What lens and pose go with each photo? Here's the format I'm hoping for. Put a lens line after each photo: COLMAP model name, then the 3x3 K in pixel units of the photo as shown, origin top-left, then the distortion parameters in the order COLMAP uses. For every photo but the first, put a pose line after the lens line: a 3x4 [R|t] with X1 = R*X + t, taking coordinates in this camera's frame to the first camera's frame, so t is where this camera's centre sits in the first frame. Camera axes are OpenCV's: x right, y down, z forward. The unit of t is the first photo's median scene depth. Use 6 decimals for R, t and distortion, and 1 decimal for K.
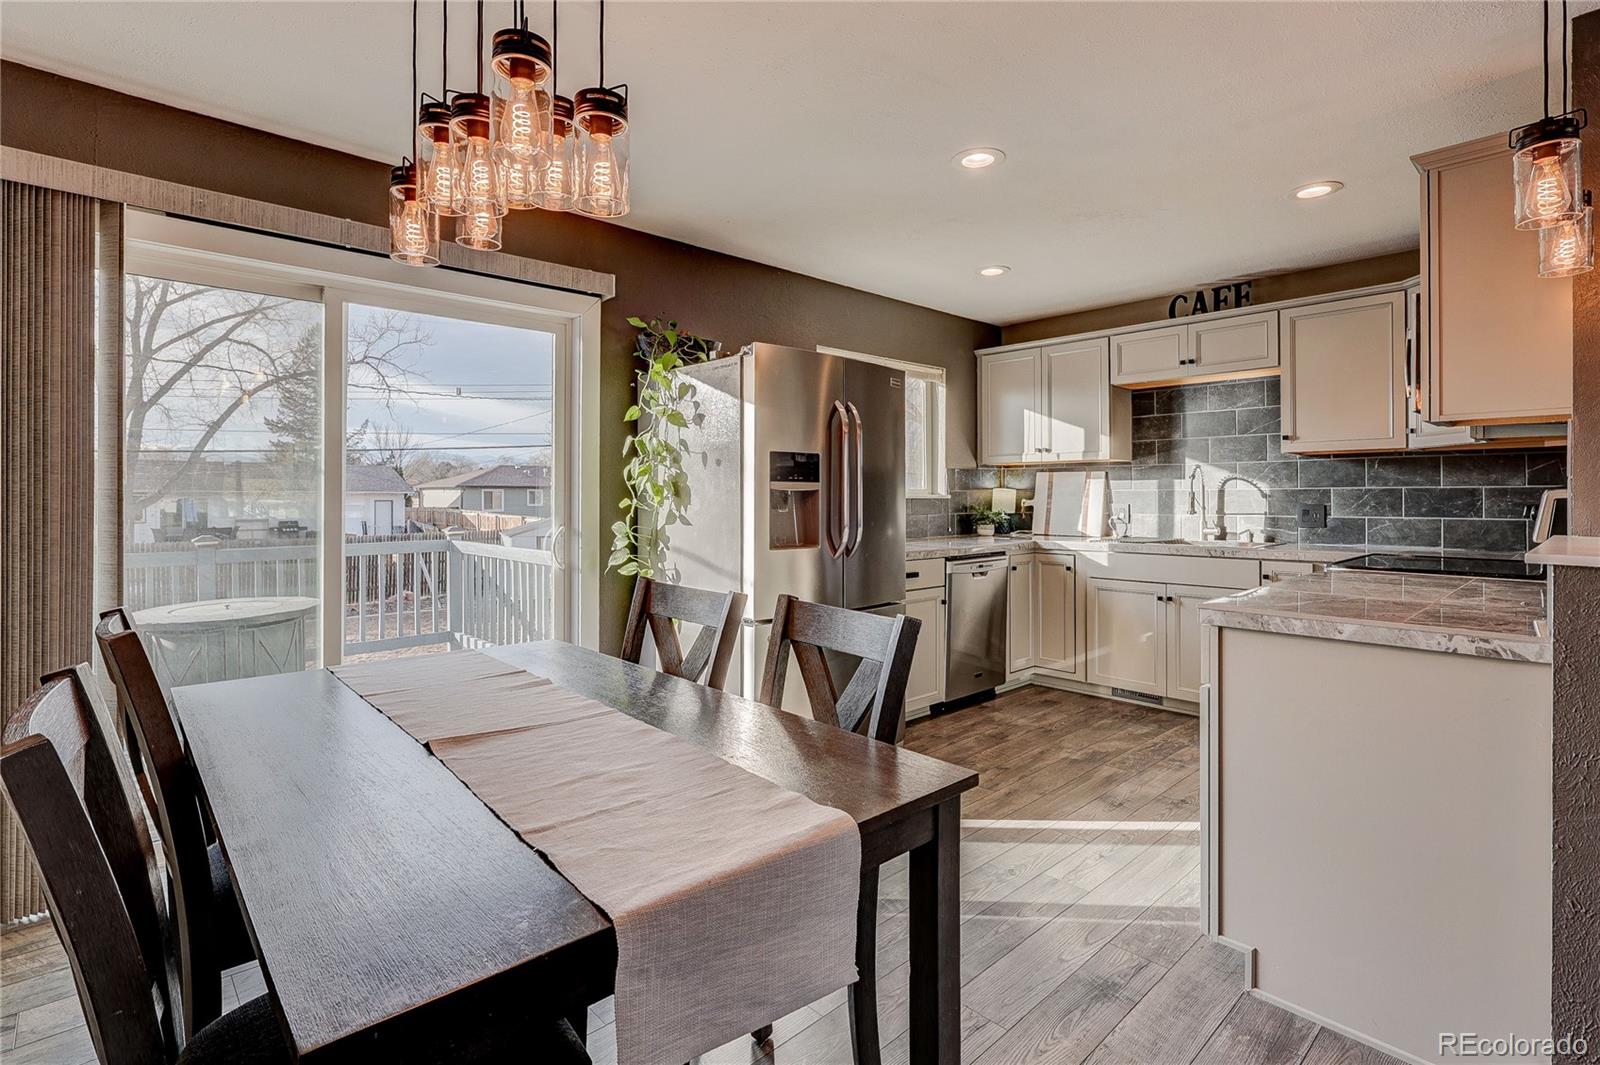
lens RADIAL K [[768.8, 0, 803.2], [0, 768.8, 494.0], [0, 0, 1]] dist [-0.008497, 0.001820]
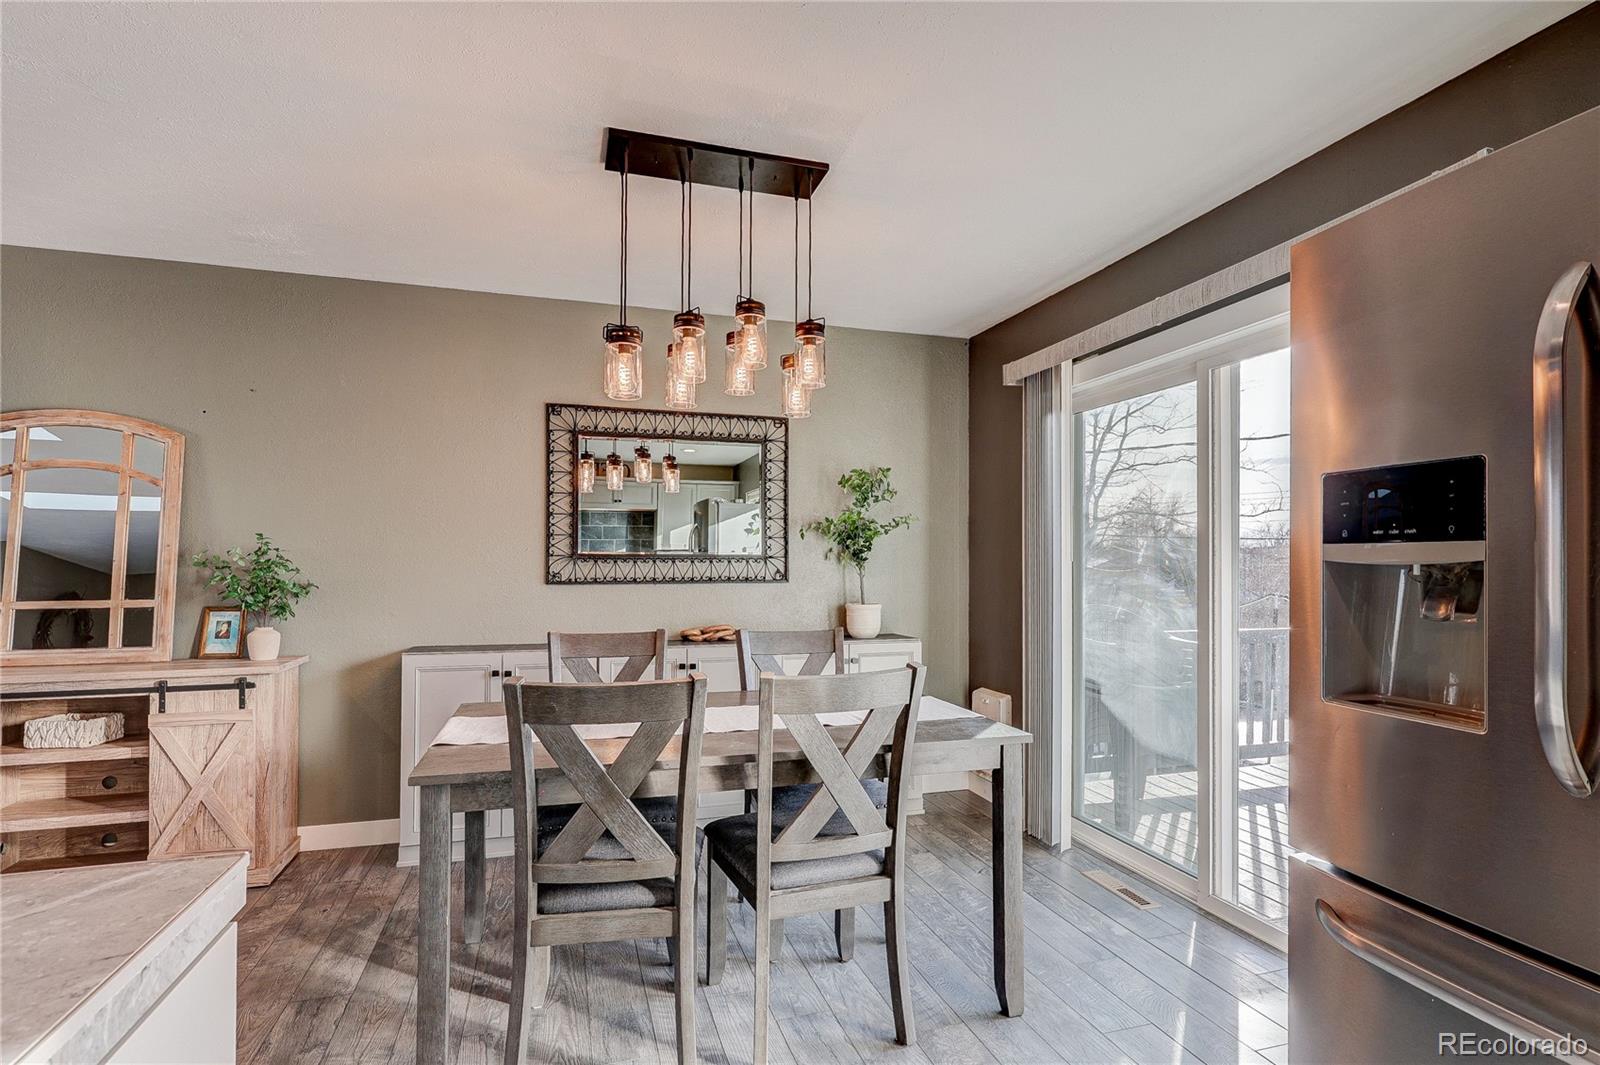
lens RADIAL K [[768.8, 0, 791.8], [0, 768.8, 558.5], [0, 0, 1]] dist [-0.008497, 0.001820]
pose [[-0.422620, -0.010995, -0.906240, 0.339904], [-0.002746, 0.999937, -0.010851, -0.002476], [0.906303, -0.002097, -0.422624, 0.660869]]
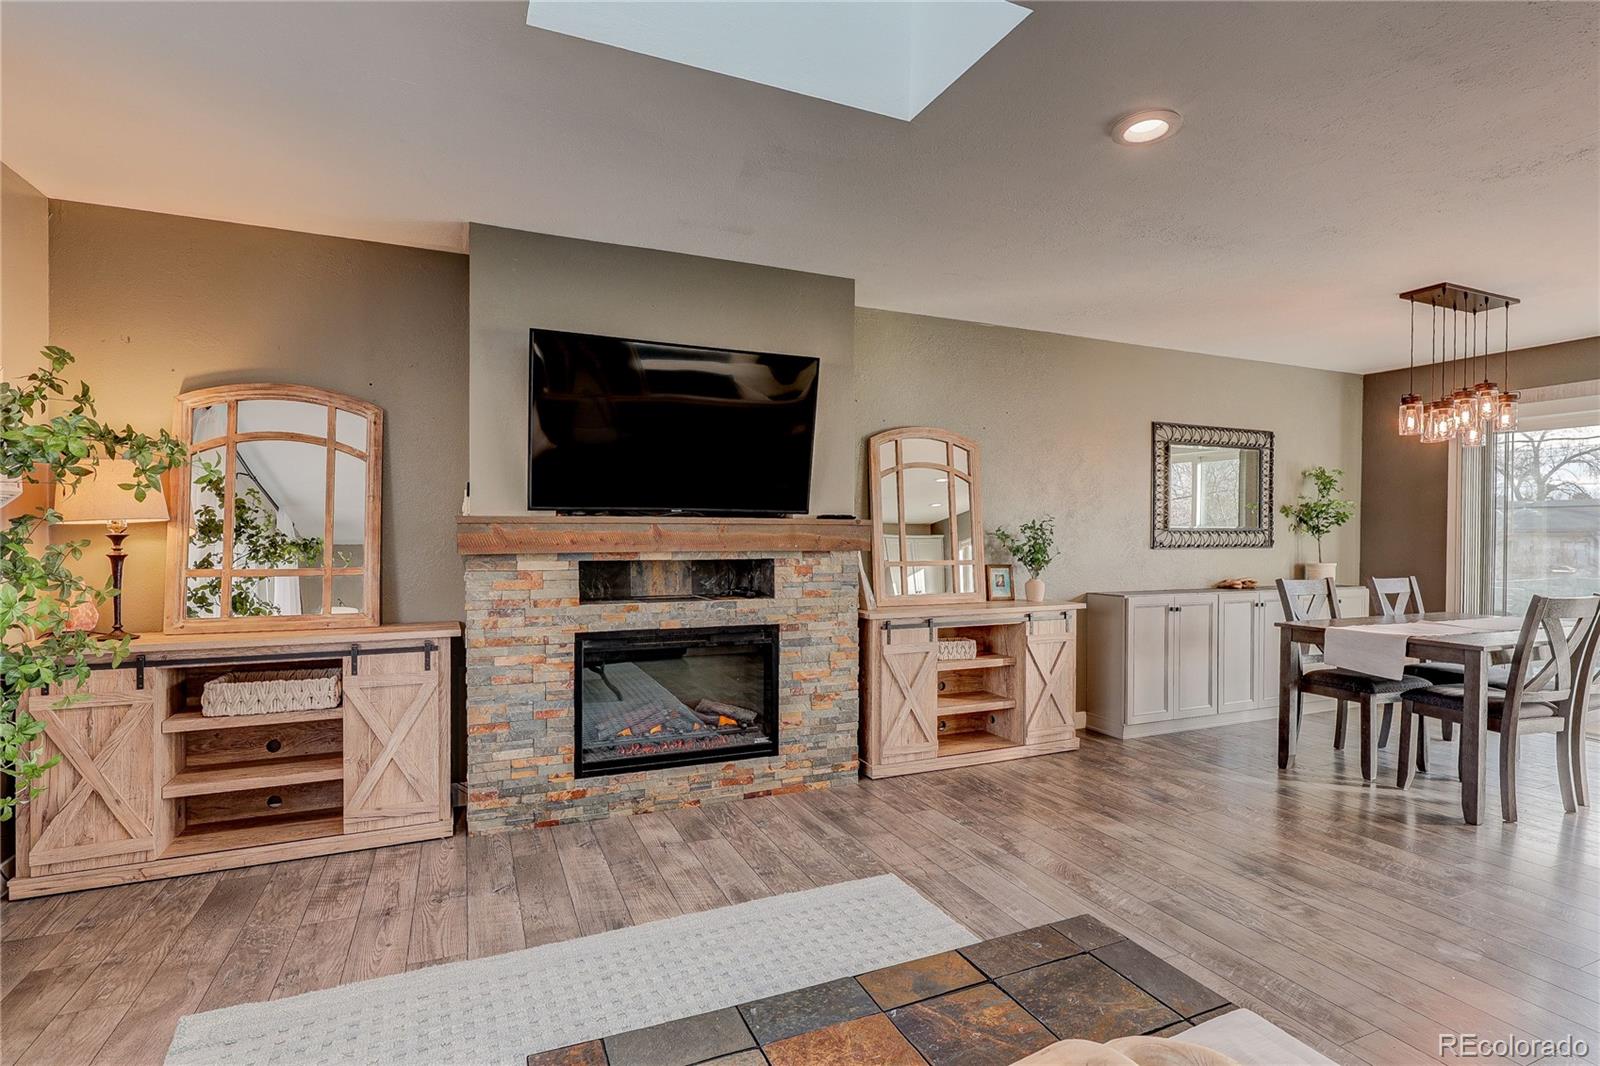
lens RADIAL K [[768.8, 0, 808.0], [0, 768.8, 537.1], [0, 0, 1]] dist [-0.008497, 0.001820]
pose [[-0.335240, 0.001302, -0.942132, 1.055929], [-0.003056, 0.999992, 0.002469, -0.002700], [0.942128, 0.003707, -0.335233, -0.104231]]
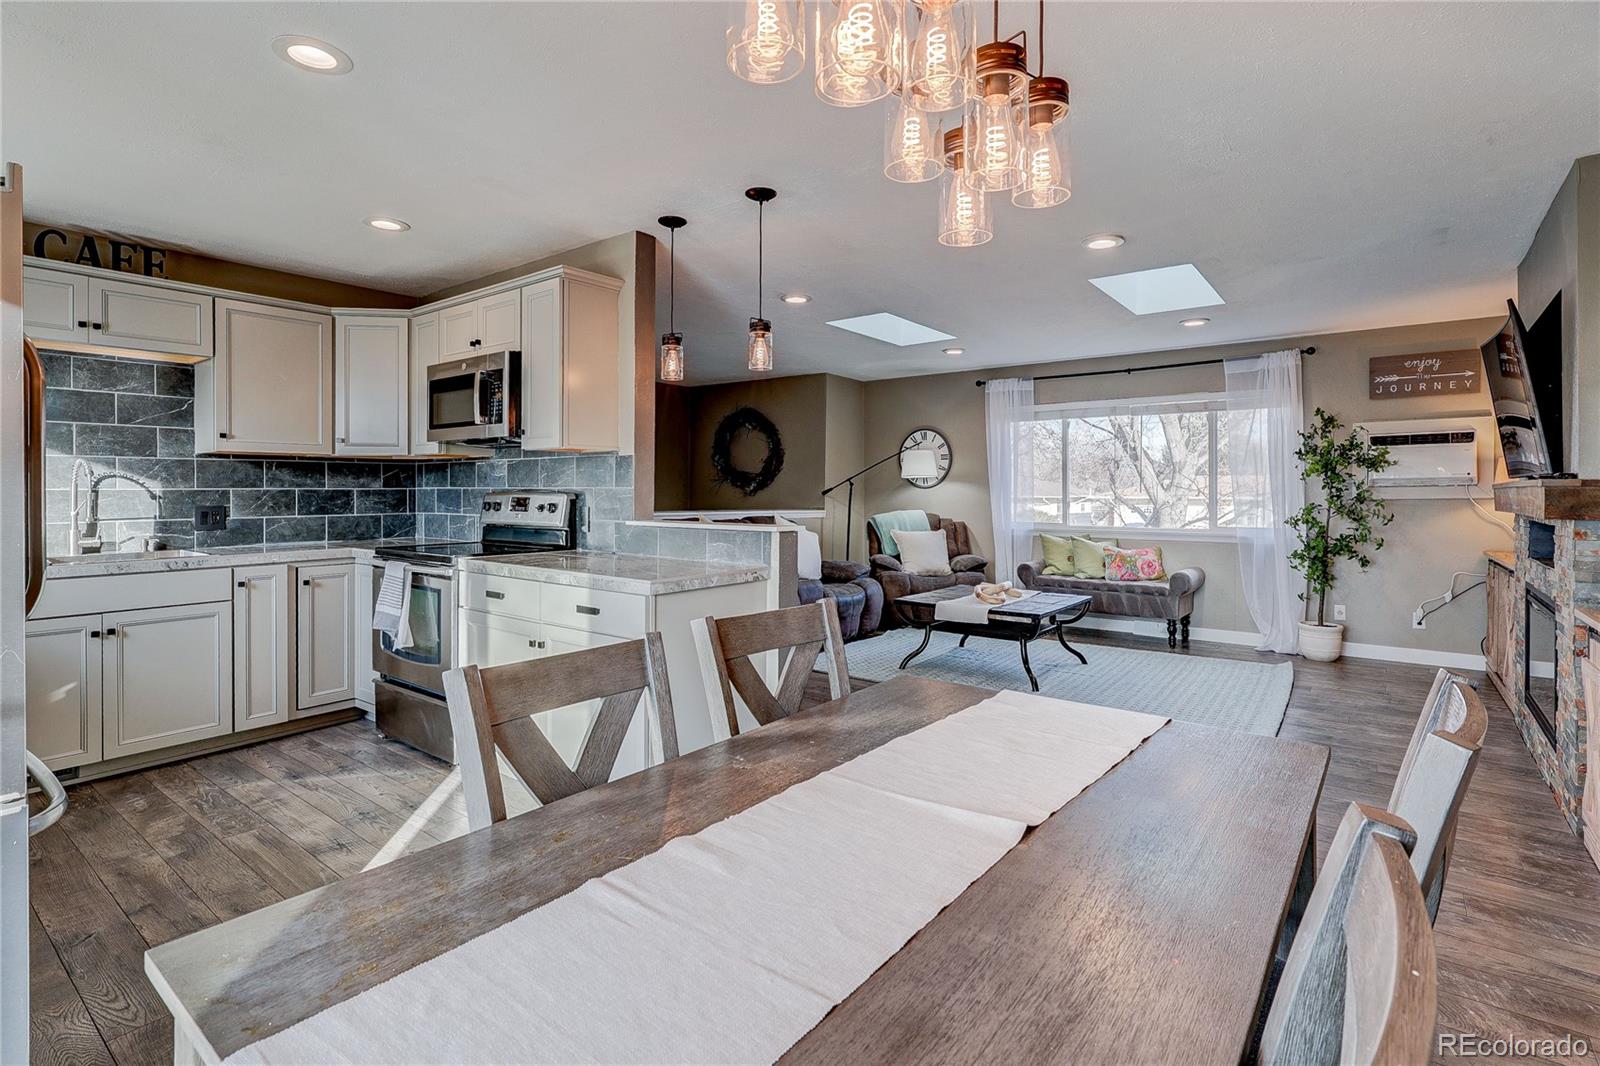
lens RADIAL K [[768.8, 0, 807.0], [0, 768.8, 491.0], [0, 0, 1]] dist [-0.008497, 0.001820]
pose [[-0.169718, -0.002040, 0.985490, -0.404064], [-0.004341, 0.999990, 0.001322, -0.009559], [-0.985483, -0.004054, -0.169726, 0.442062]]
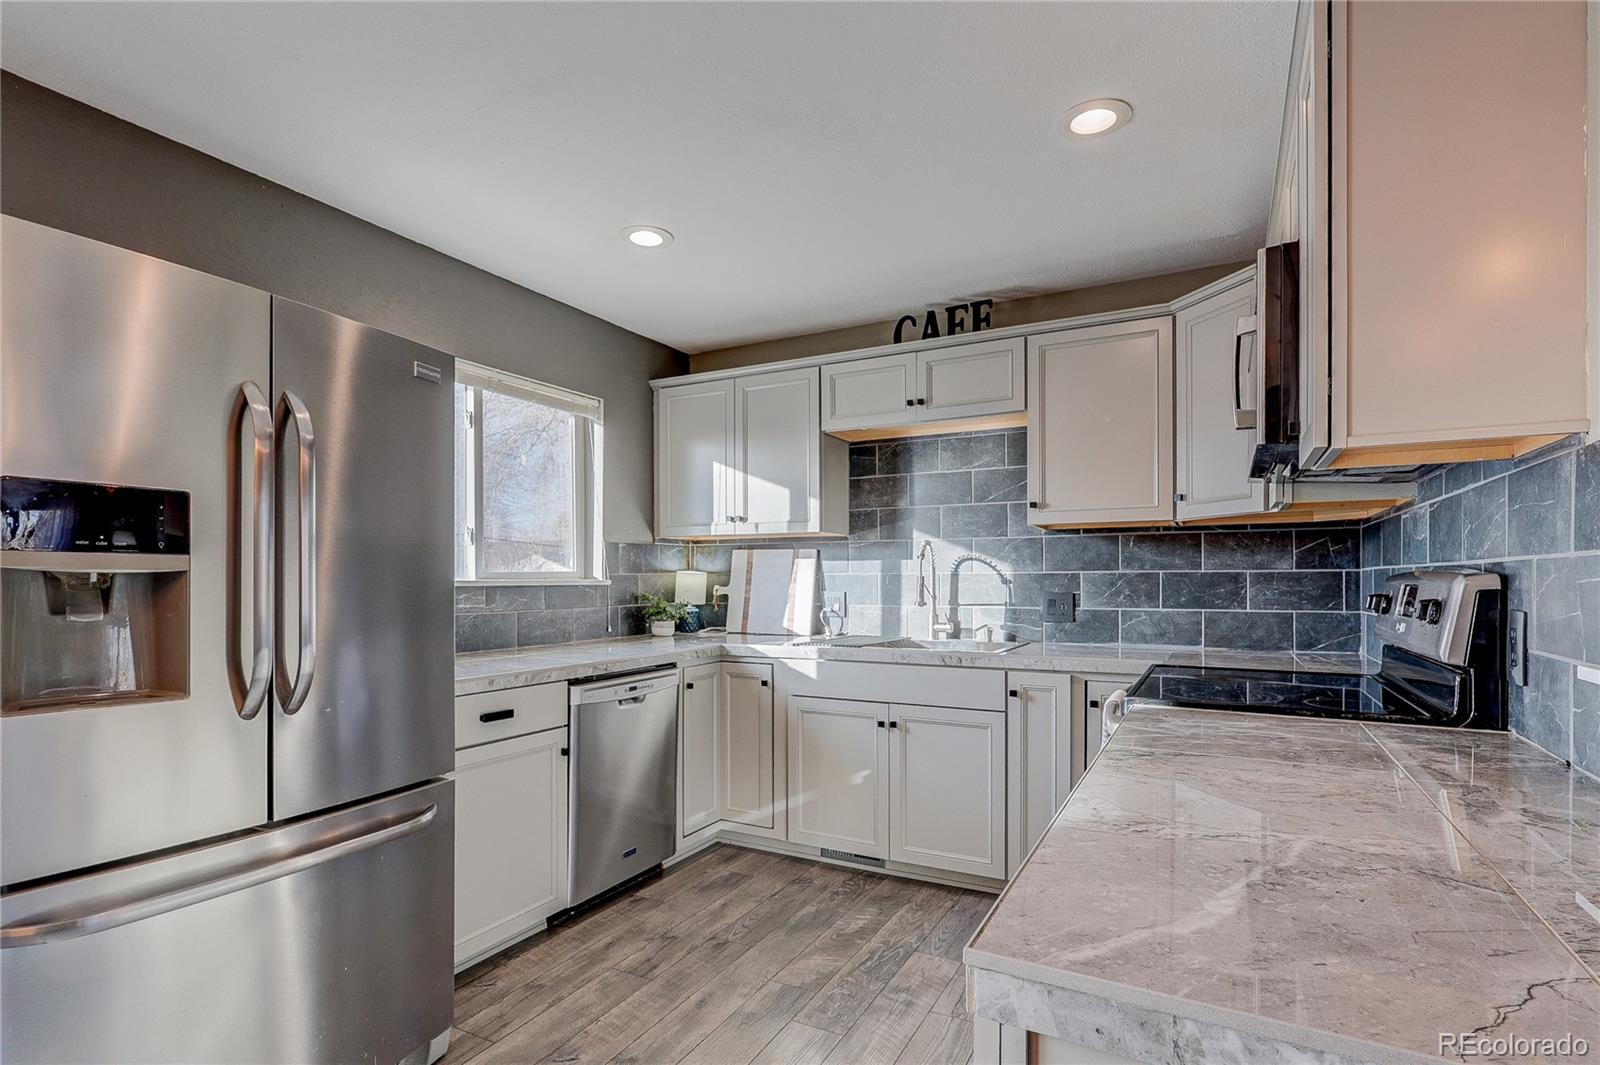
lens RADIAL K [[768.8, 0, 805.2], [0, 768.8, 583.9], [0, 0, 1]] dist [-0.008497, 0.001820]
pose [[0.946694, -0.001754, 0.322130, 0.167392], [-0.001297, 0.999956, 0.009256, -0.002376], [-0.322132, -0.009181, 0.946650, 0.345020]]
